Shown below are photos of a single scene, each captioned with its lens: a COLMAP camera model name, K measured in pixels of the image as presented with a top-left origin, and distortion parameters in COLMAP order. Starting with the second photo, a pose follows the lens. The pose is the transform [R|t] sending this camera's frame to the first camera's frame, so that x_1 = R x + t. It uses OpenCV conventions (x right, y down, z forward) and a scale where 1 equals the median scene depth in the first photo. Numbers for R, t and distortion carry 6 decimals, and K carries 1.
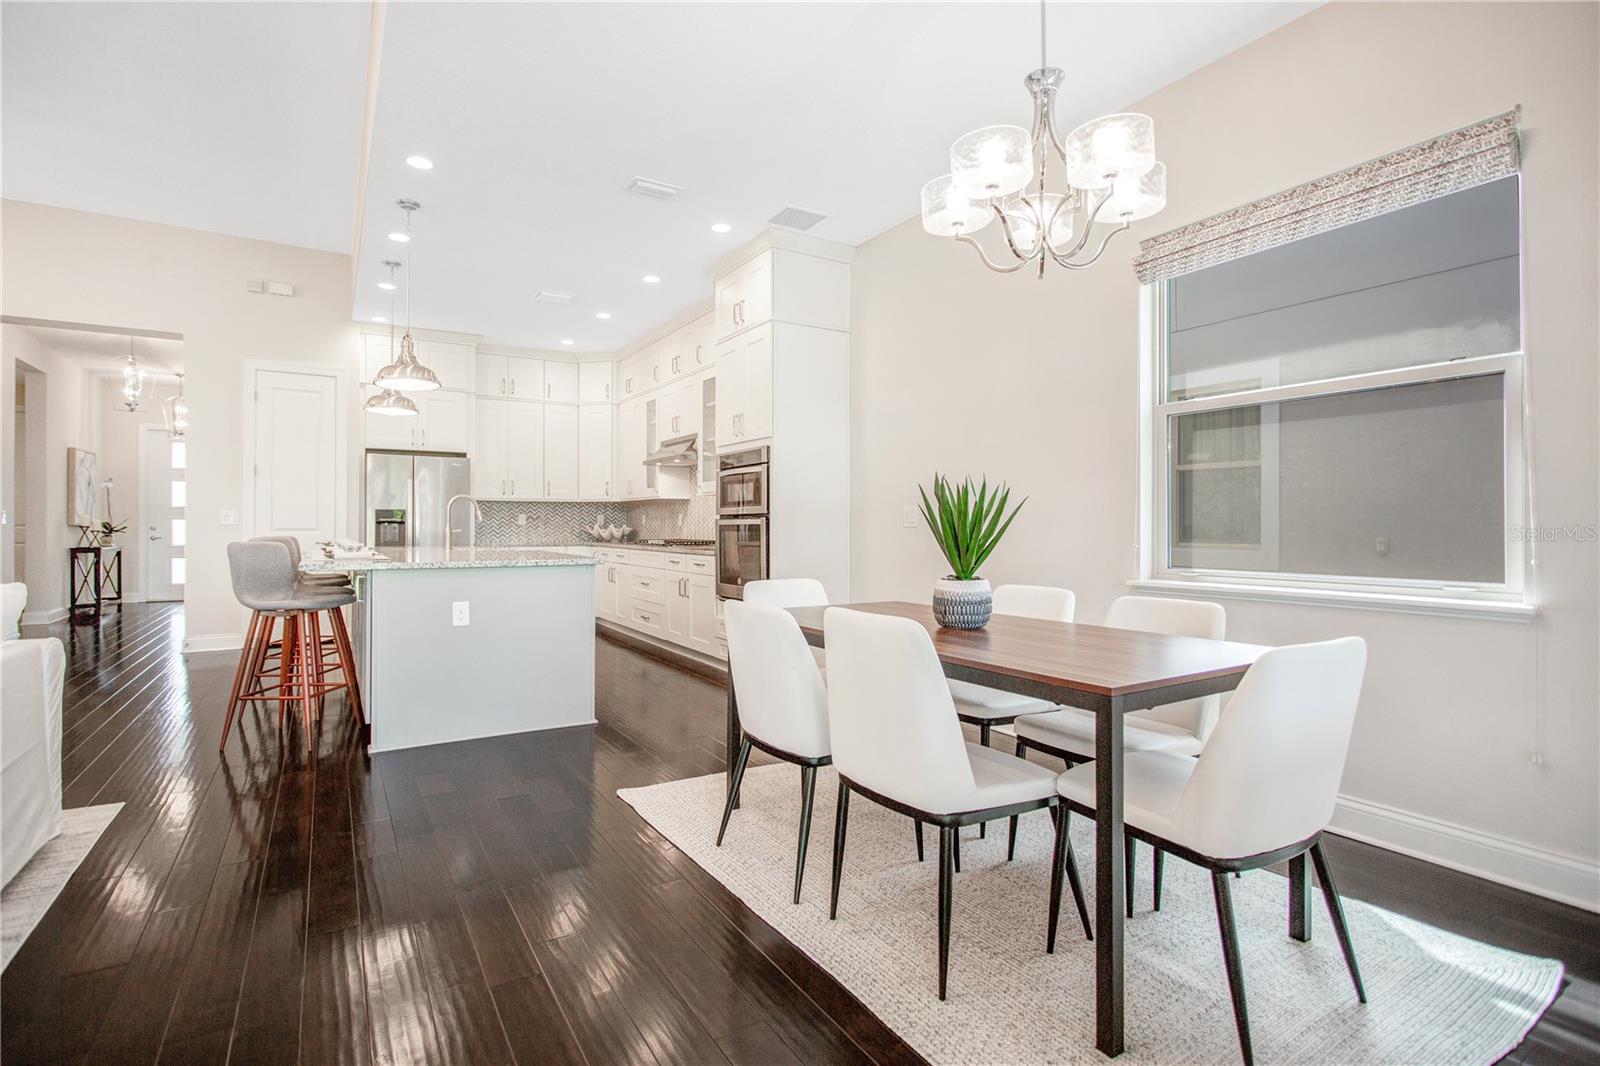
lens RADIAL K [[771.8, 0, 784.9], [0, 771.8, 519.8], [0, 0, 1]] dist [-0.011976, -0.000088]
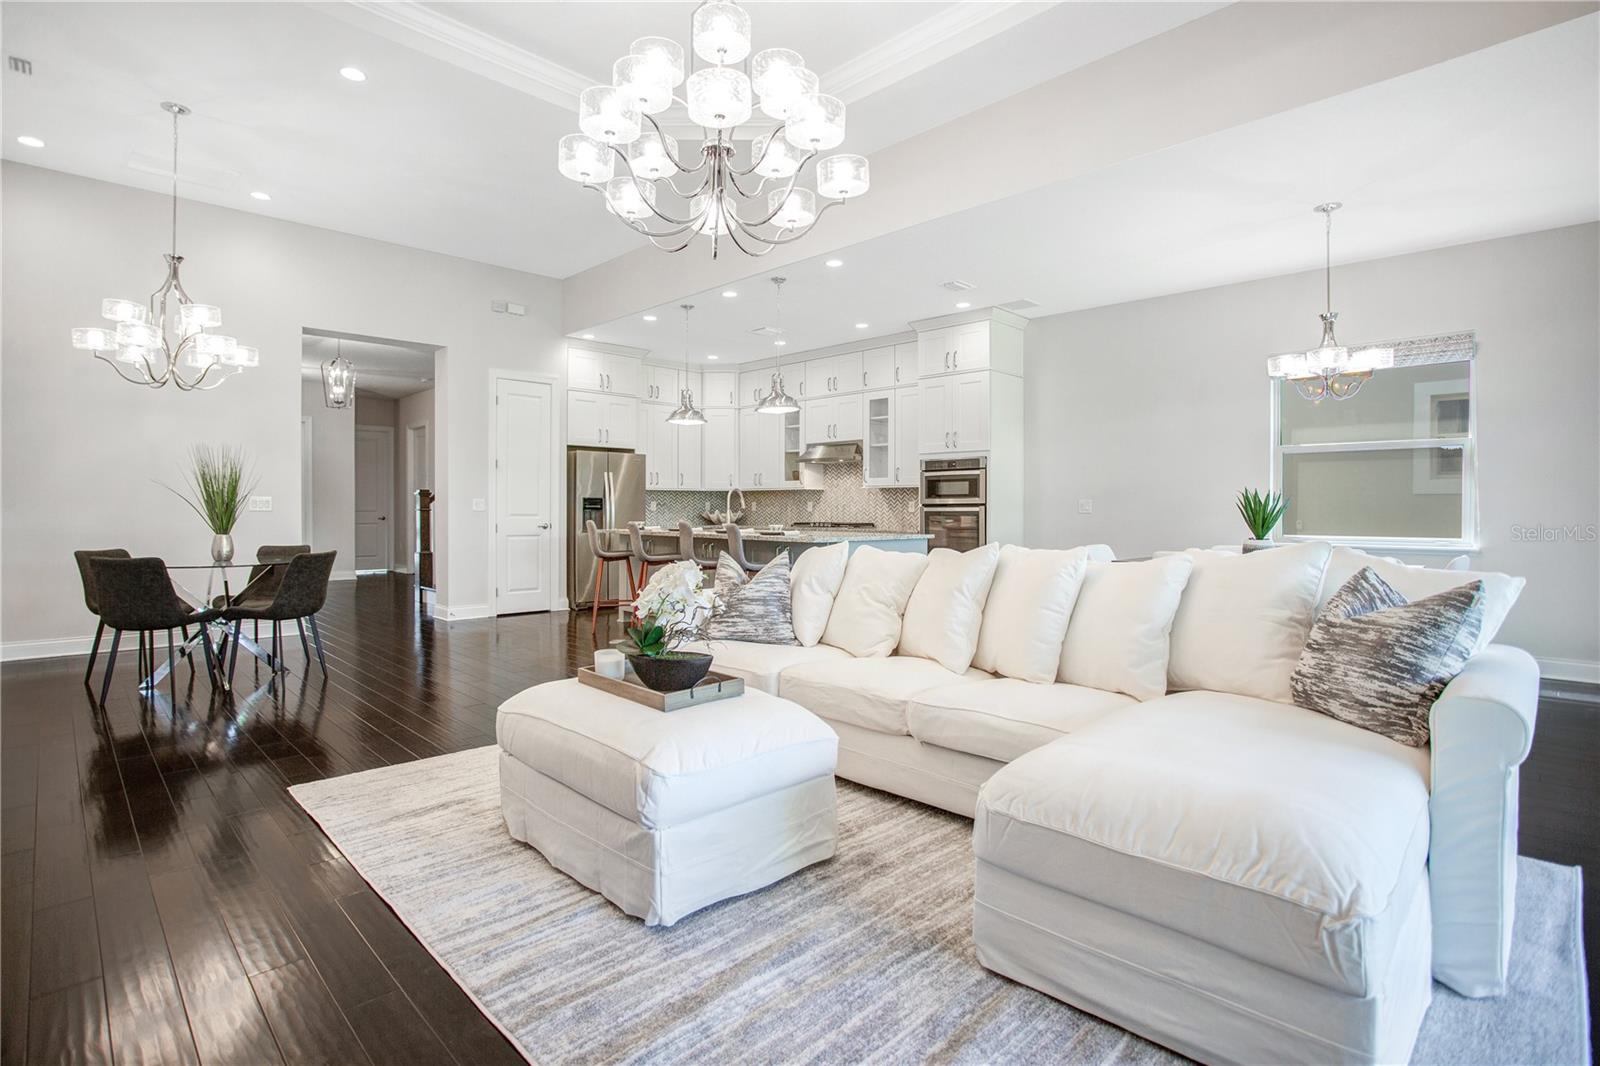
lens RADIAL K [[790.5, 0, 782.5], [0, 790.5, 516.8], [0, 0, 1]] dist [-0.084158, 0.033560]
pose [[0.976121, -0.000060, 0.217229, -0.460739], [-0.003298, 0.999881, 0.015094, -0.002720], [-0.217204, -0.015450, 0.976004, -0.226880]]
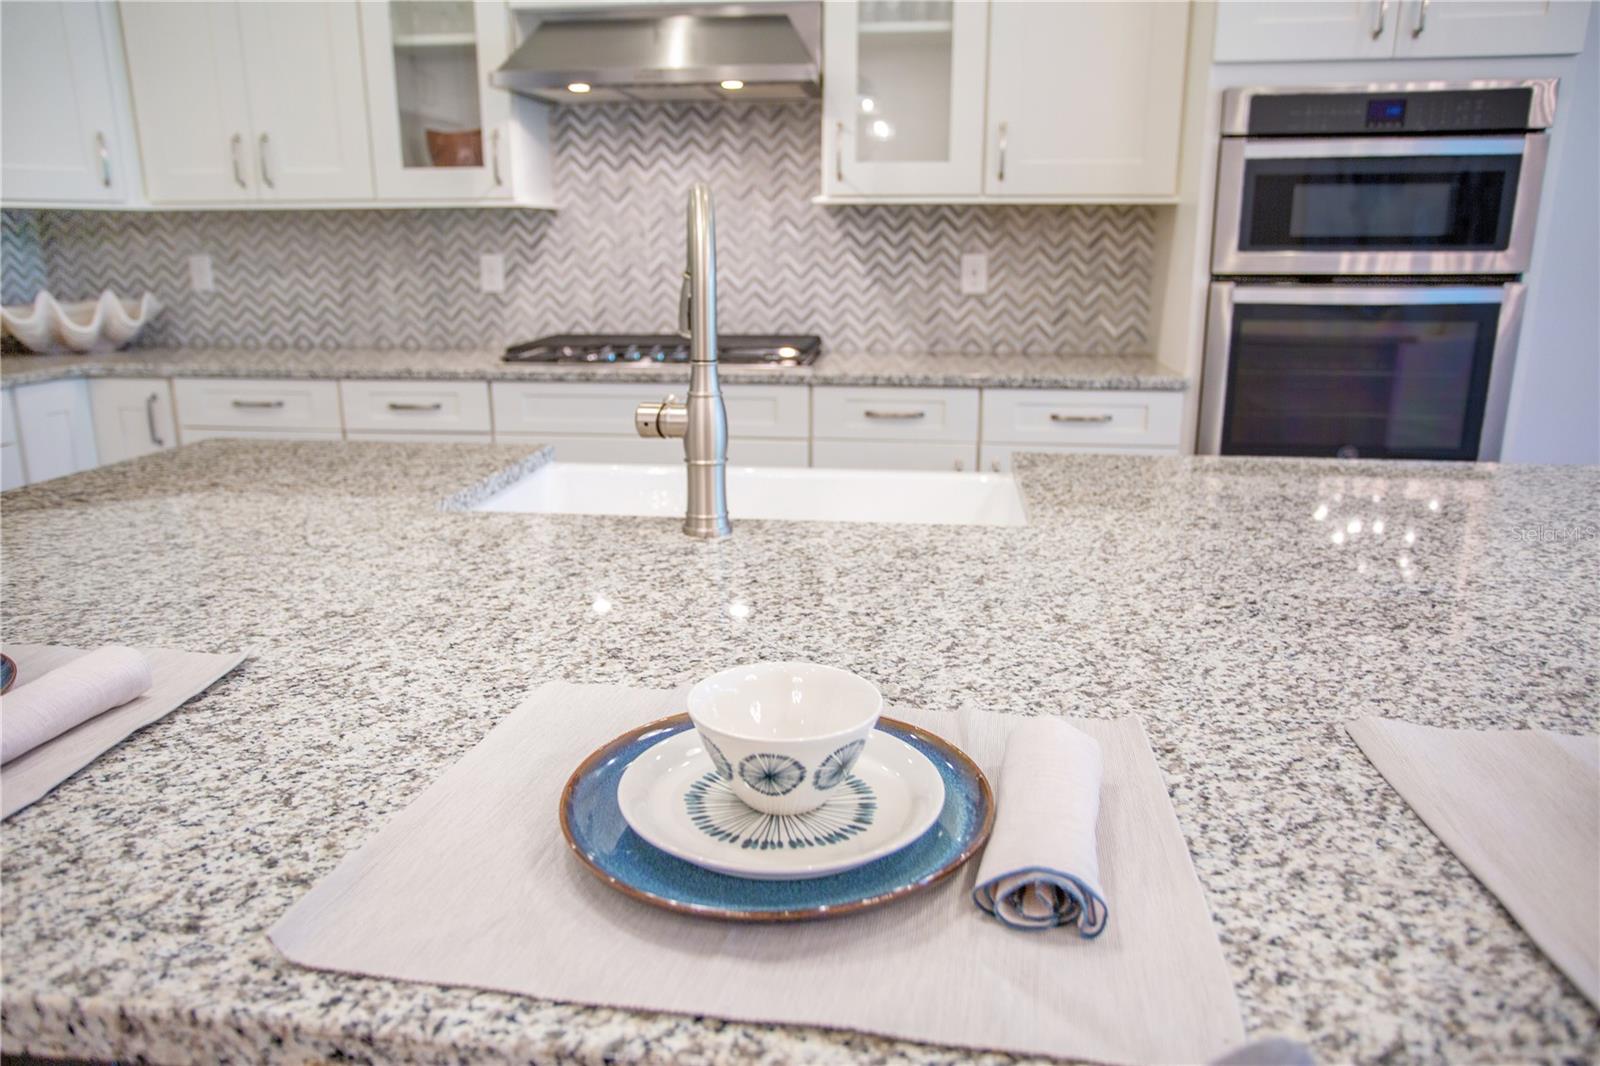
lens RADIAL K [[1101.3, 0, 803.2], [0, 1101.3, 569.8], [0, 0, 1]] dist [-0.063512, 0.071953]
pose [[0.617317, -0.226179, 0.753501, -0.443286], [-0.002884, 0.957124, 0.289663, -0.014401], [-0.786709, -0.180986, 0.590197, 0.603946]]
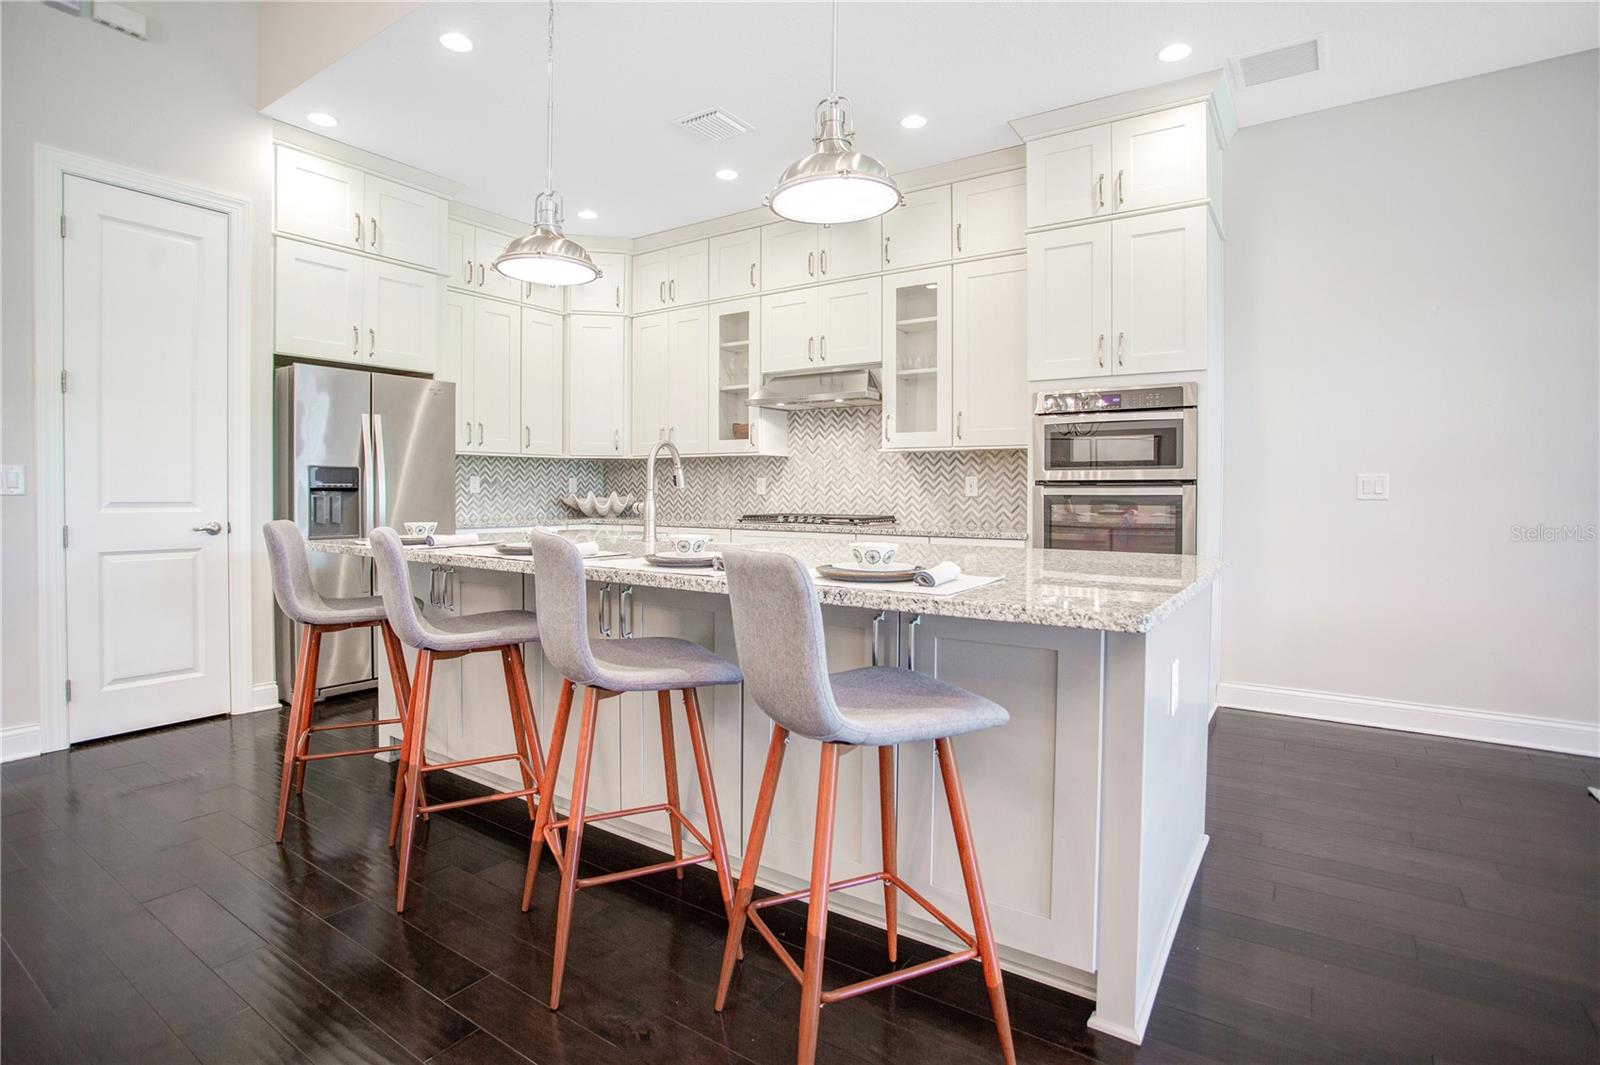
lens RADIAL K [[786.5, 0, 808.9], [0, 786.5, 491.6], [0, 0, 1]] dist [-0.049642, 0.000605]
pose [[0.902586, 0.000239, 0.430509, -0.414389], [-0.004428, 0.999952, 0.008730, -0.001269], [-0.430486, -0.009786, 0.902544, 0.335096]]
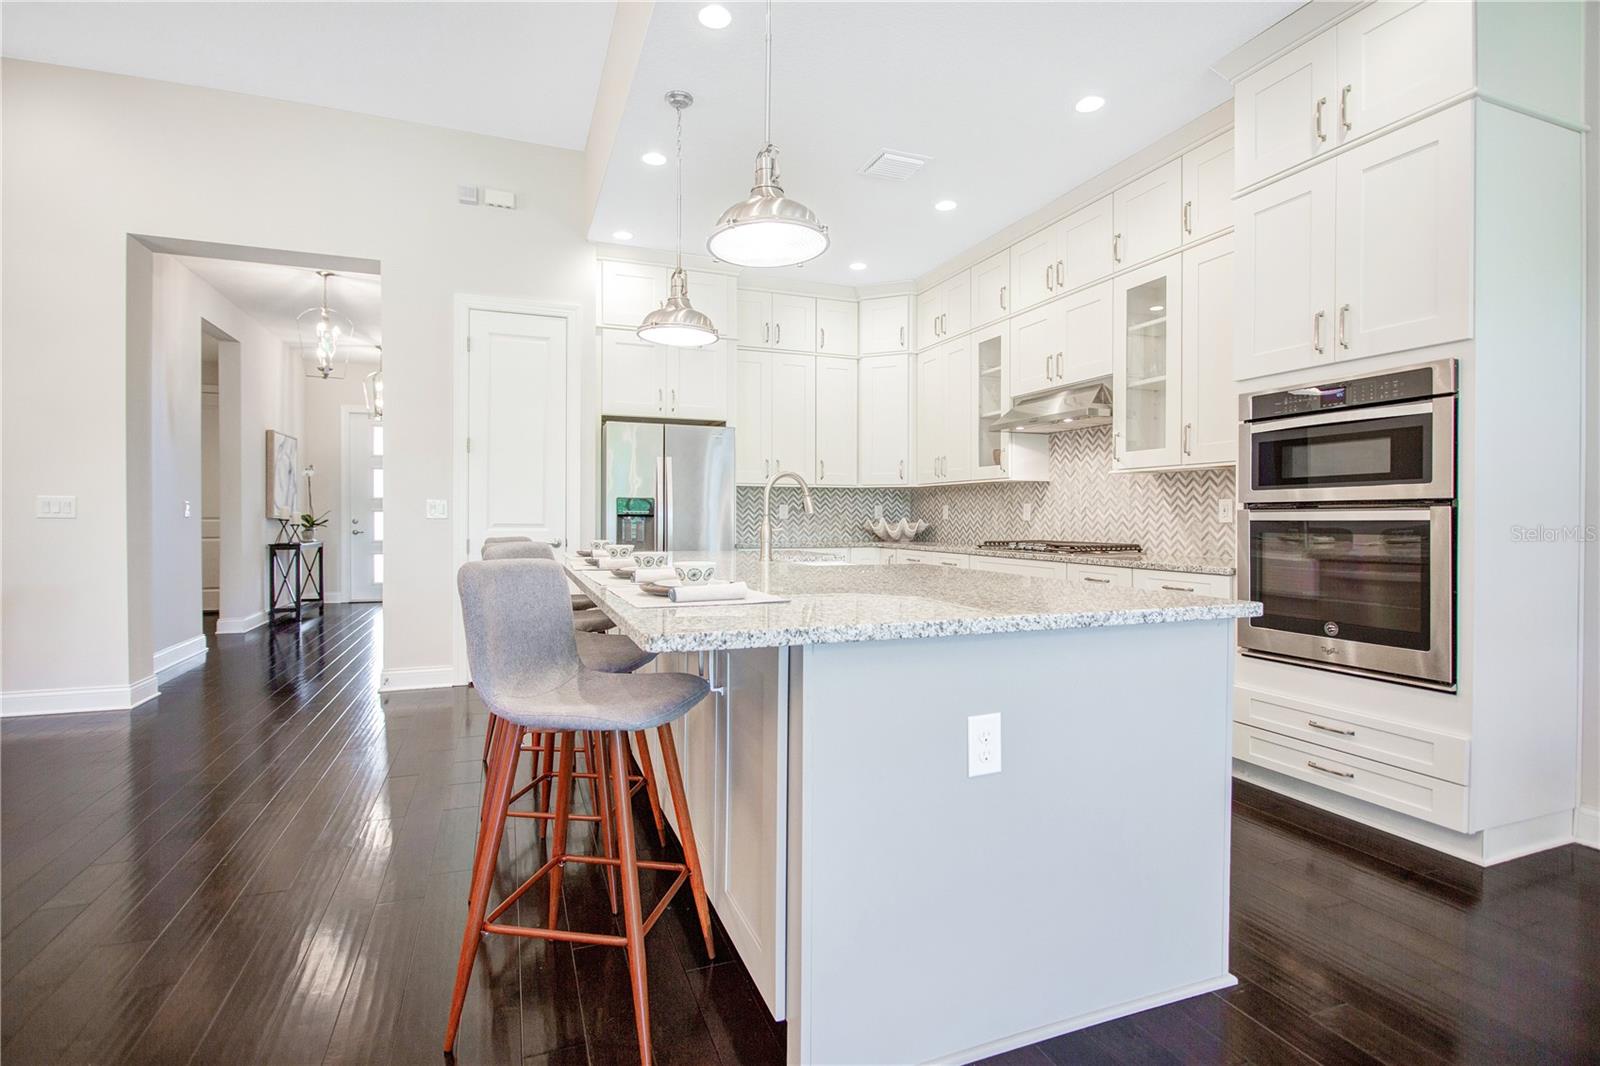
lens RADIAL K [[760.2, 0, 793.6], [0, 760.2, 517.6], [0, 0, 1]] dist [-0.014242, 0.000185]
pose [[0.984706, 0.001169, -0.174223, -0.226900], [0.000075, 0.999975, 0.007134, 0.000232], [0.174227, -0.007038, 0.984680, 0.298472]]
